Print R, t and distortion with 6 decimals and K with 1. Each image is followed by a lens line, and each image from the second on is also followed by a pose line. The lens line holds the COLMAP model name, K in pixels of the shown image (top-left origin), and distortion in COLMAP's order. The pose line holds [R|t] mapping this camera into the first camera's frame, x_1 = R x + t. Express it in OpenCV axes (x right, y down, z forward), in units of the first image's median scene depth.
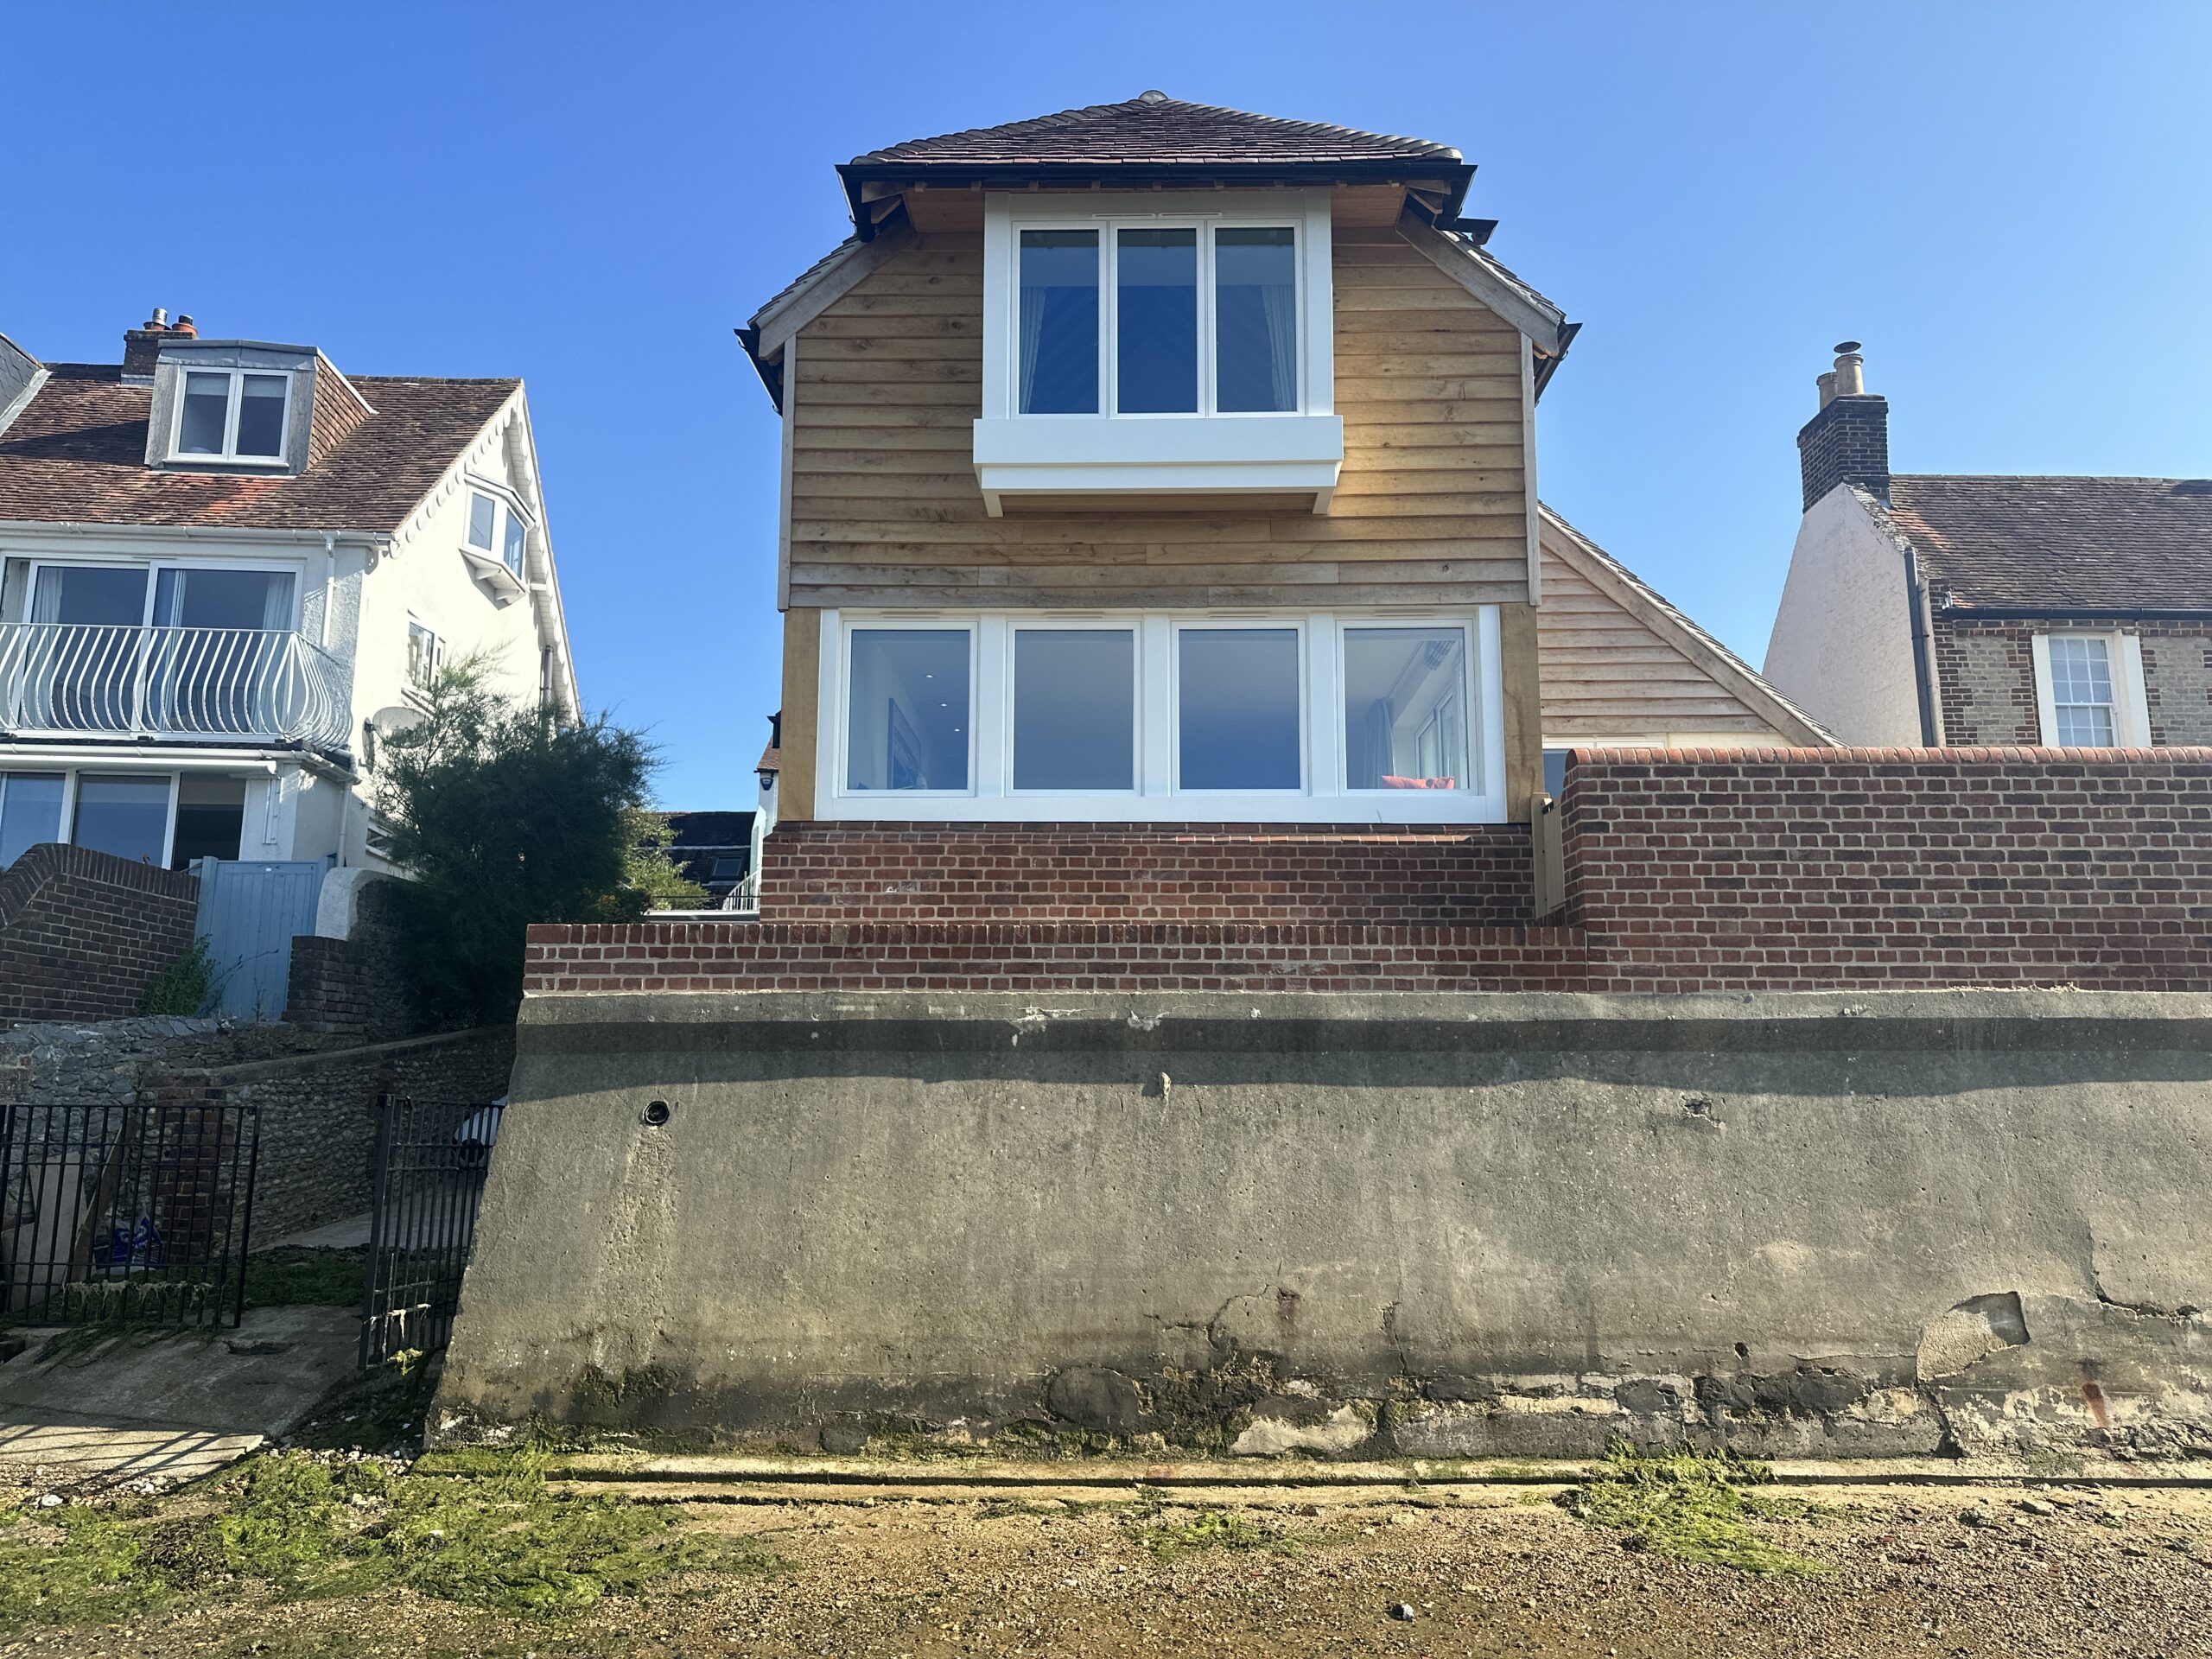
lens RADIAL K [[1527.3, 0, 1106.0], [0, 1527.3, 829.5], [0, 0, 1]] dist [0.121403, -0.182649]
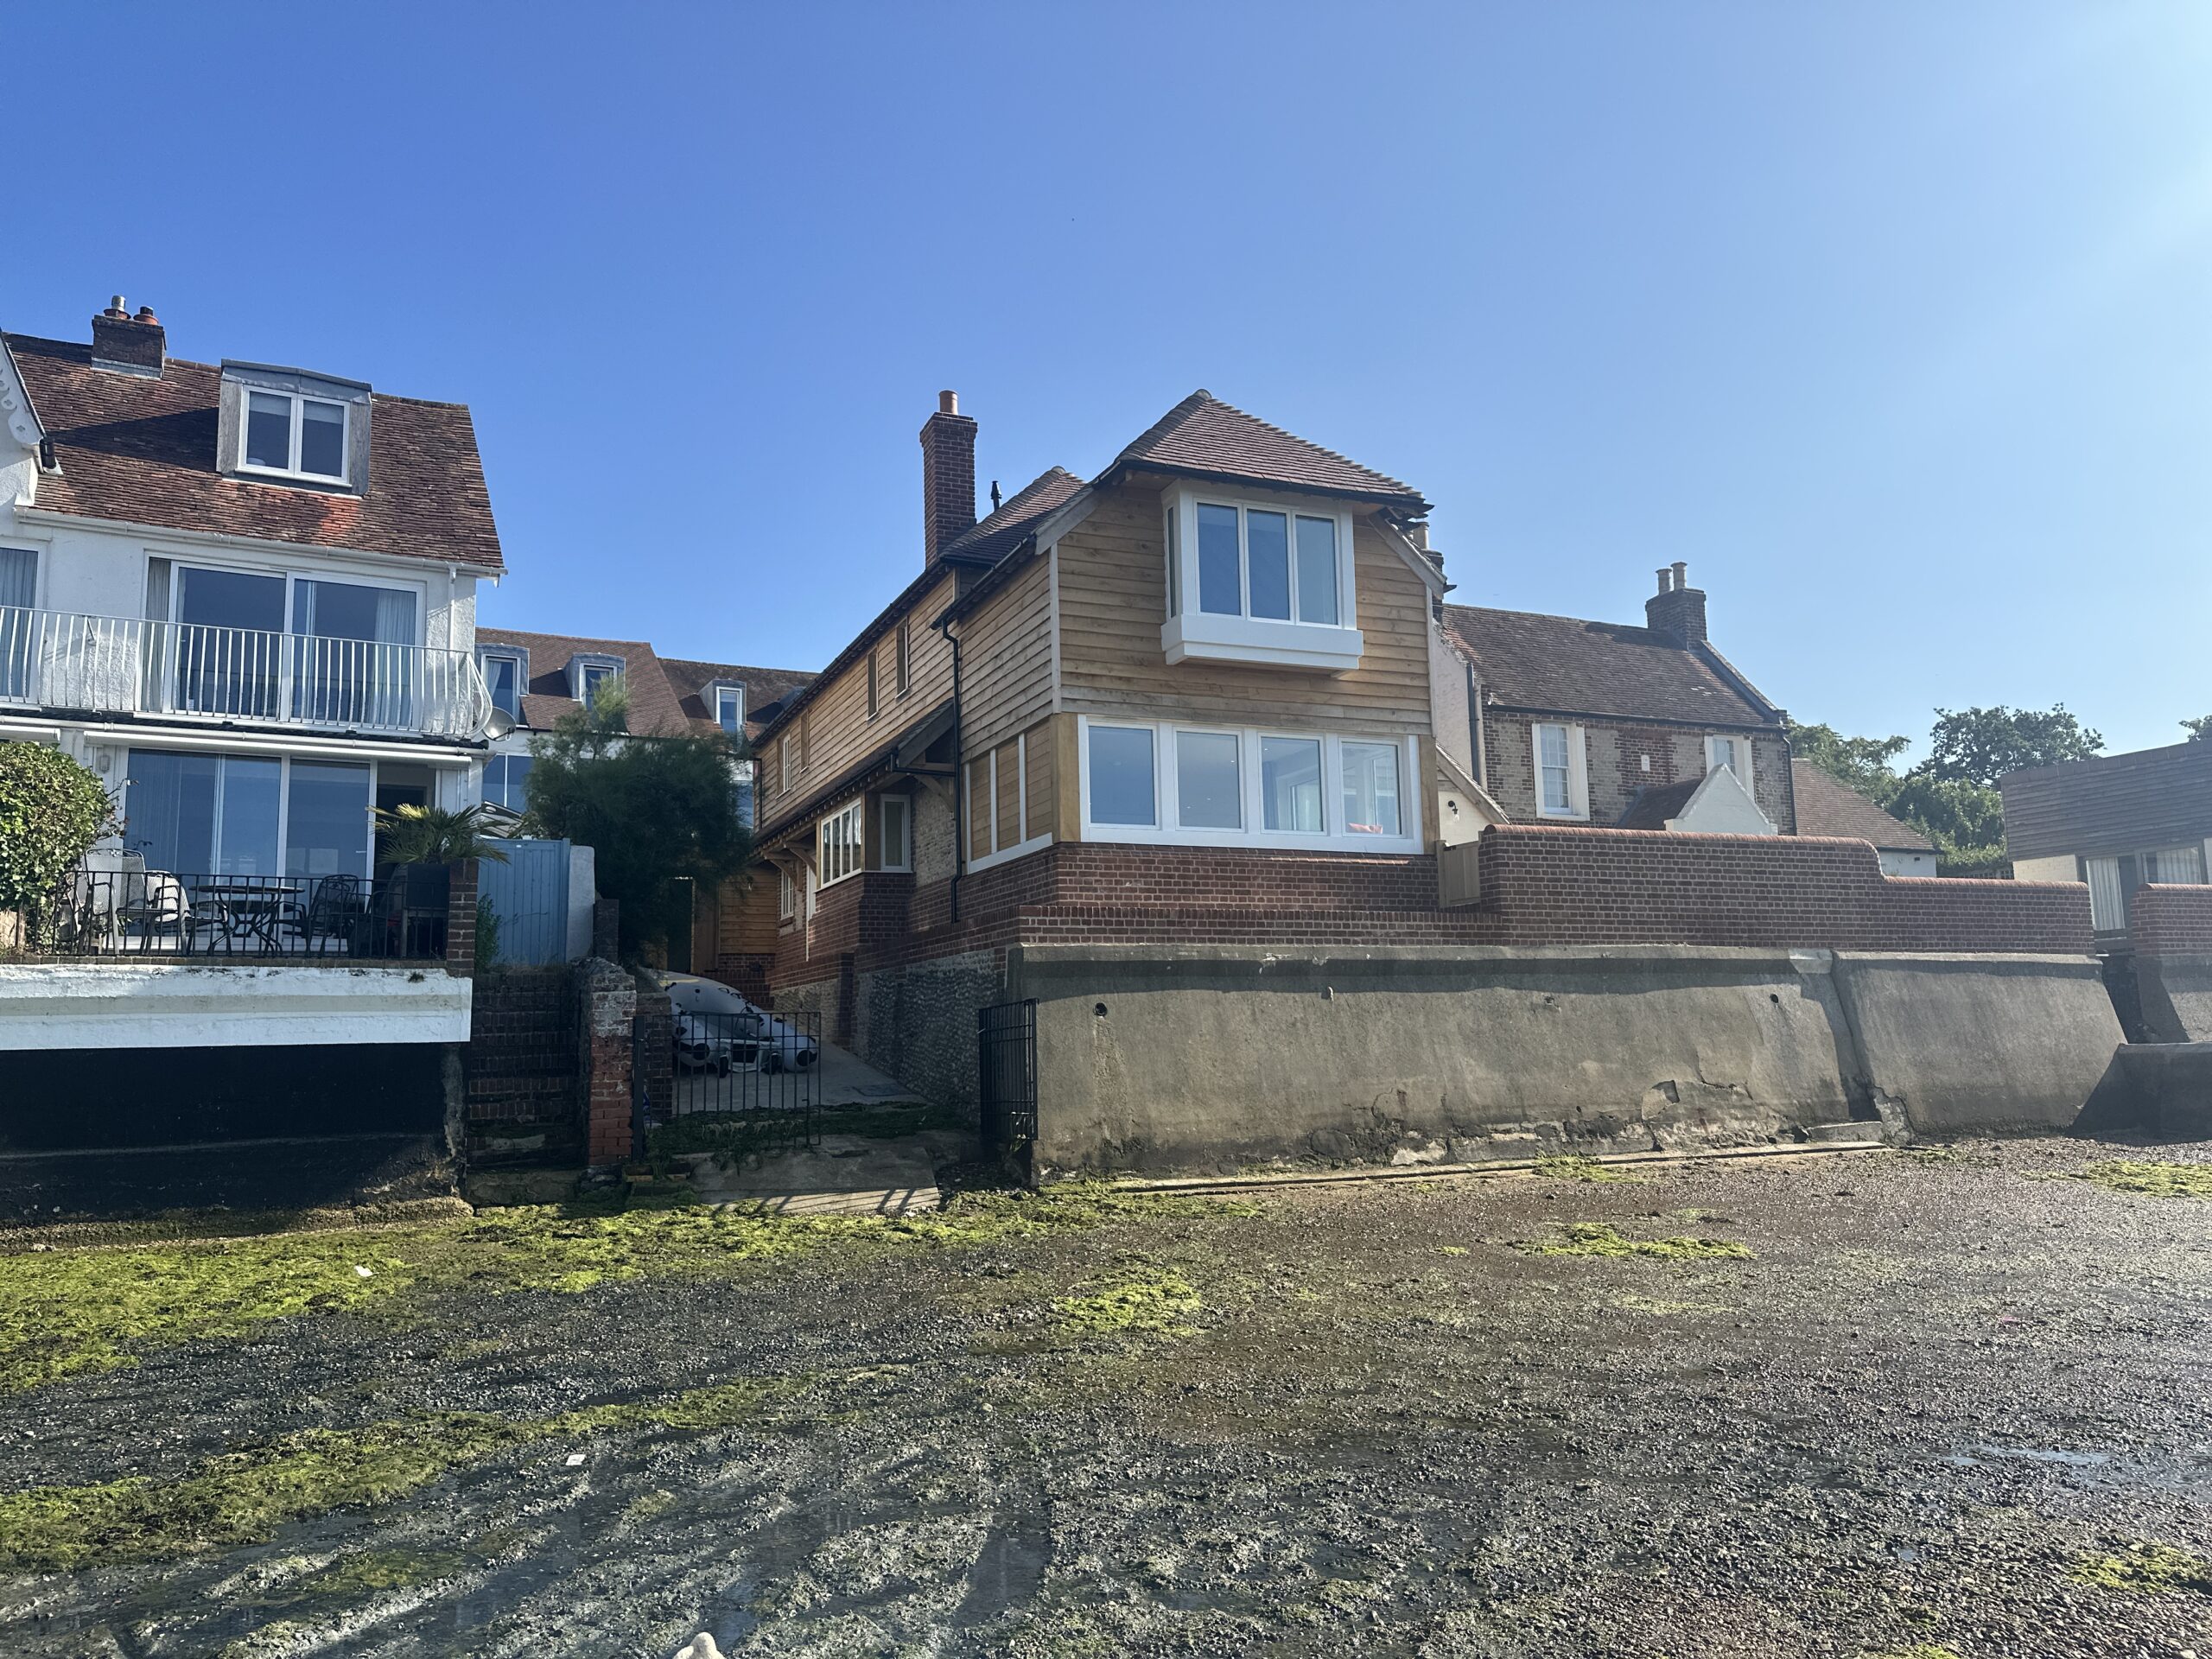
lens RADIAL K [[1509.3, 0, 1106.0], [0, 1509.3, 829.5], [0, 0, 1]] dist [0.177260, -0.345366]
pose [[0.912304, 0.032402, 0.408229, -1.008011], [-0.049178, 0.998319, 0.030663, -0.085786], [-0.406549, -0.048050, 0.912365, -0.632465]]
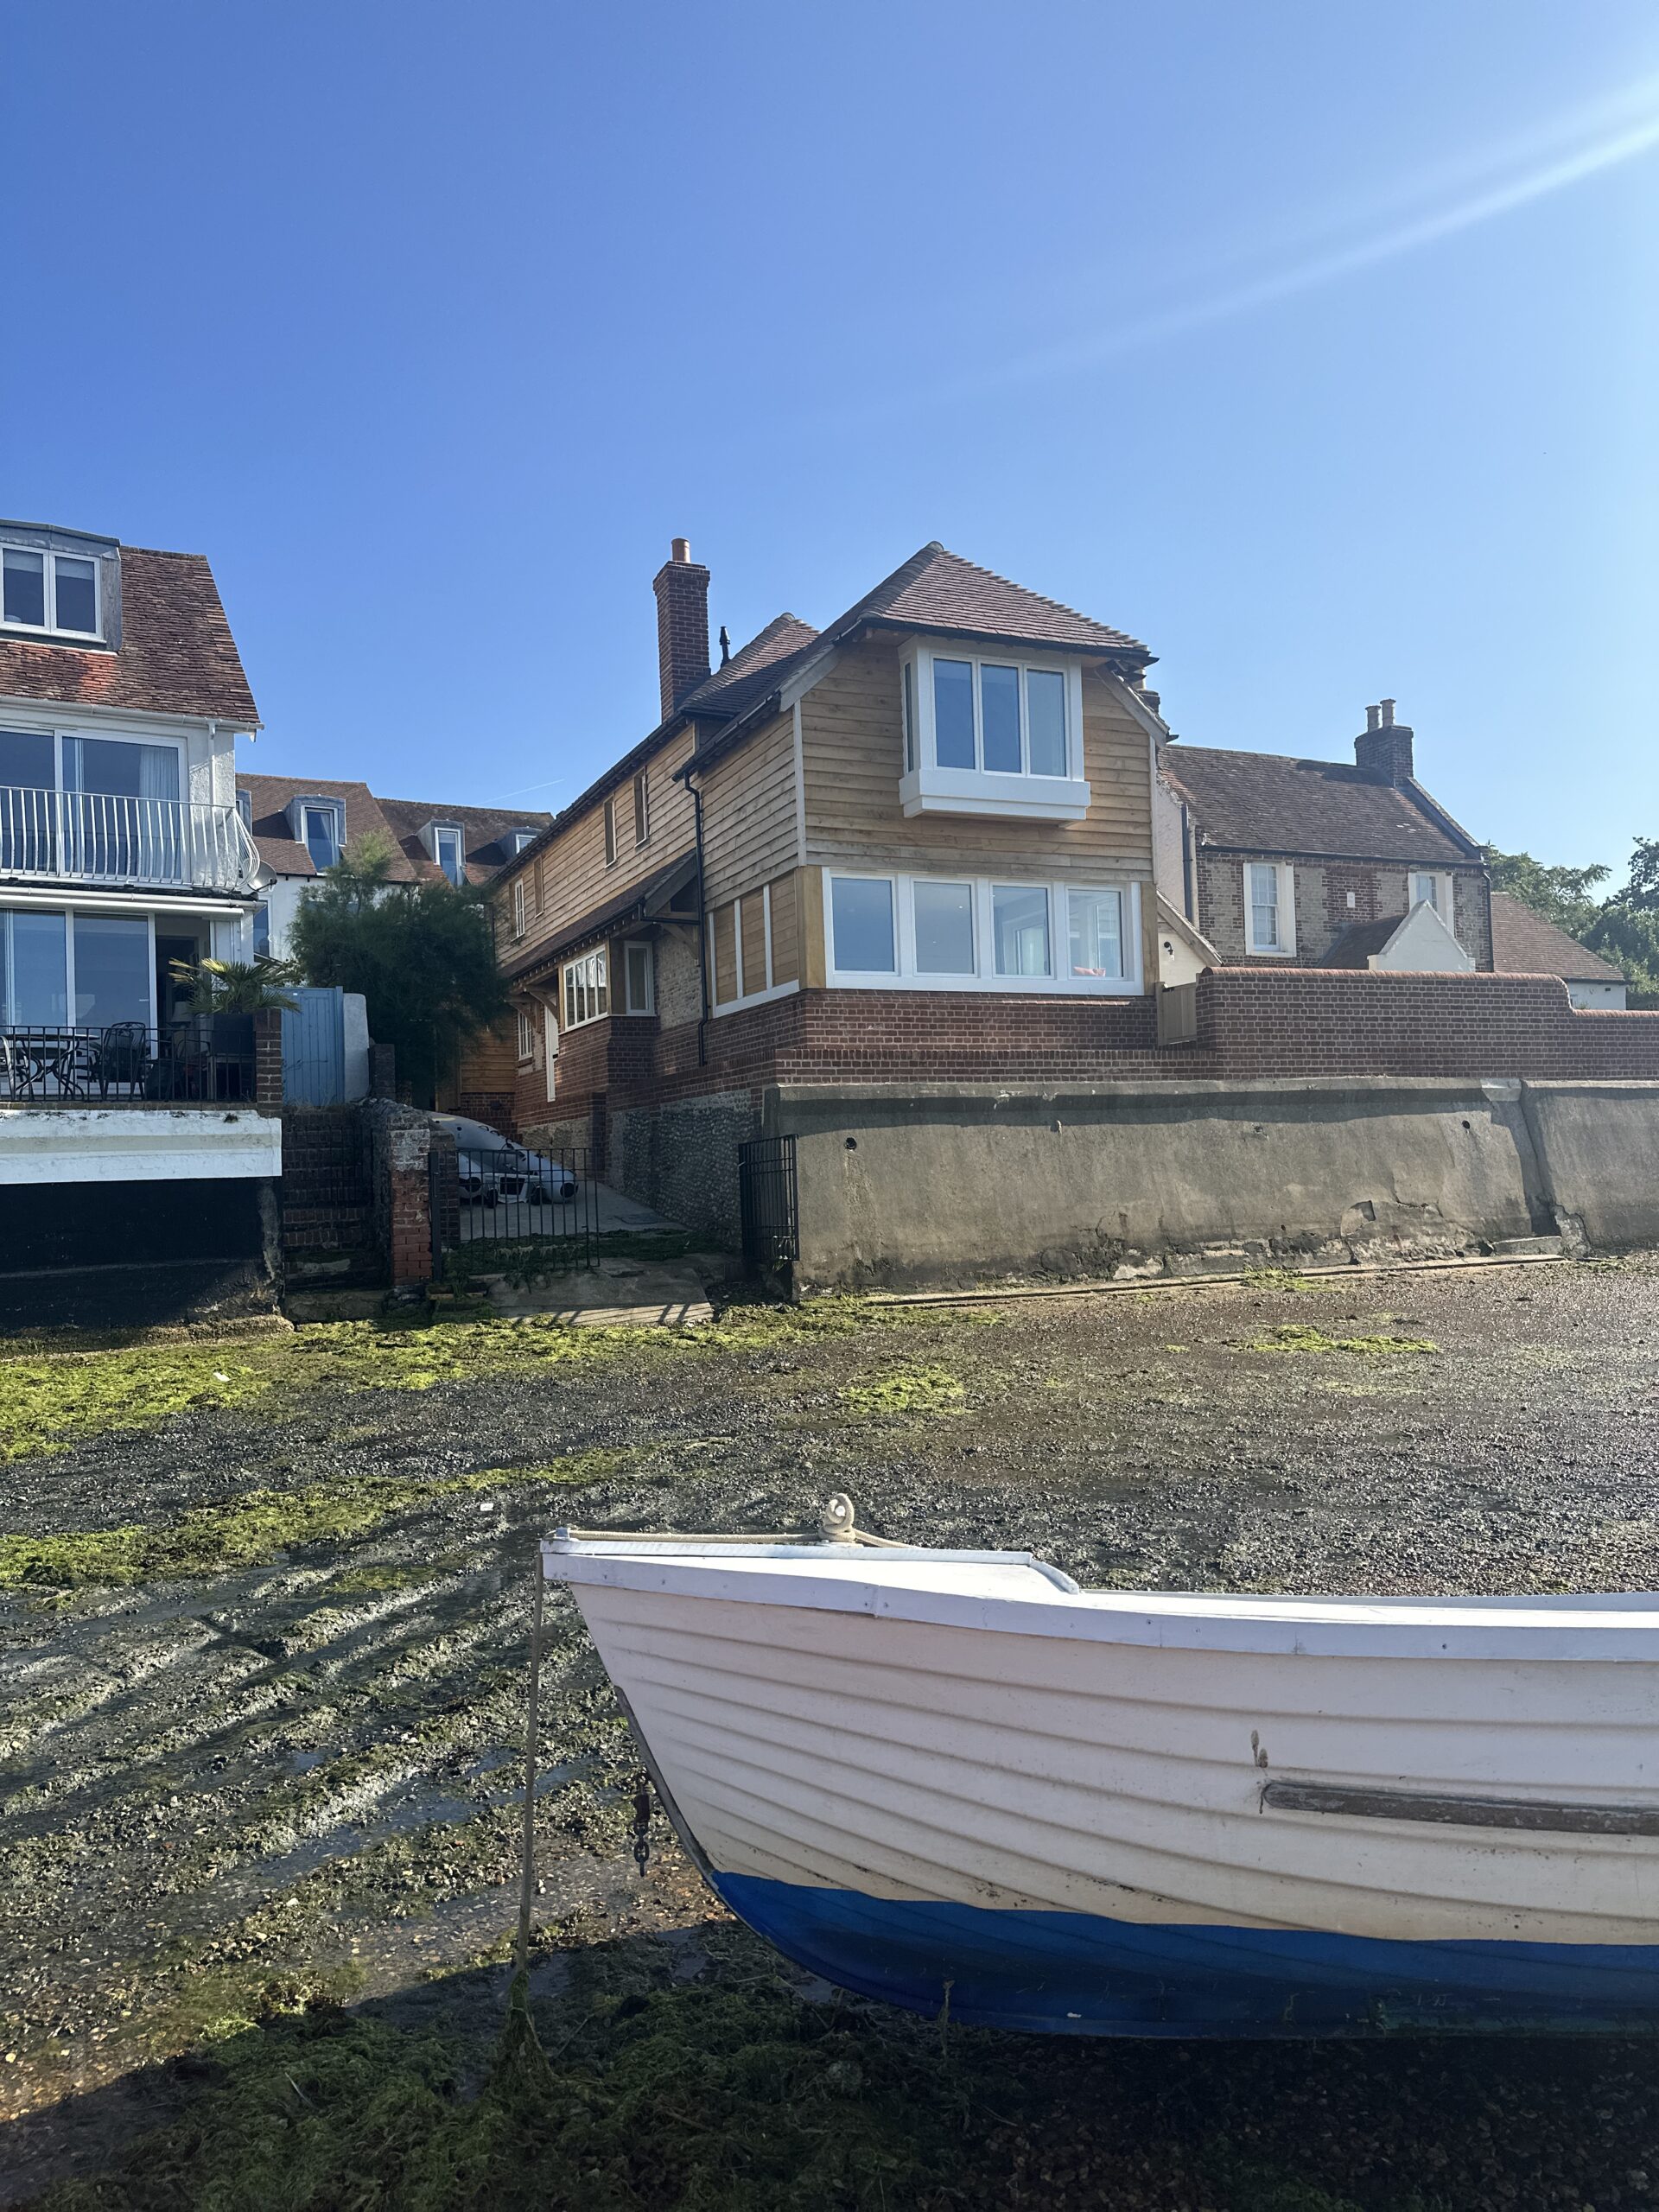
lens RADIAL K [[1509.3, 0, 829.5], [0, 1509.3, 1106.0], [0, 0, 1]] dist [0.177260, -0.345366]
pose [[0.906273, -0.014687, 0.422437, -1.122403], [-0.041432, 0.991497, 0.123359, -0.105152], [-0.420657, -0.129299, 0.897959, -0.738703]]
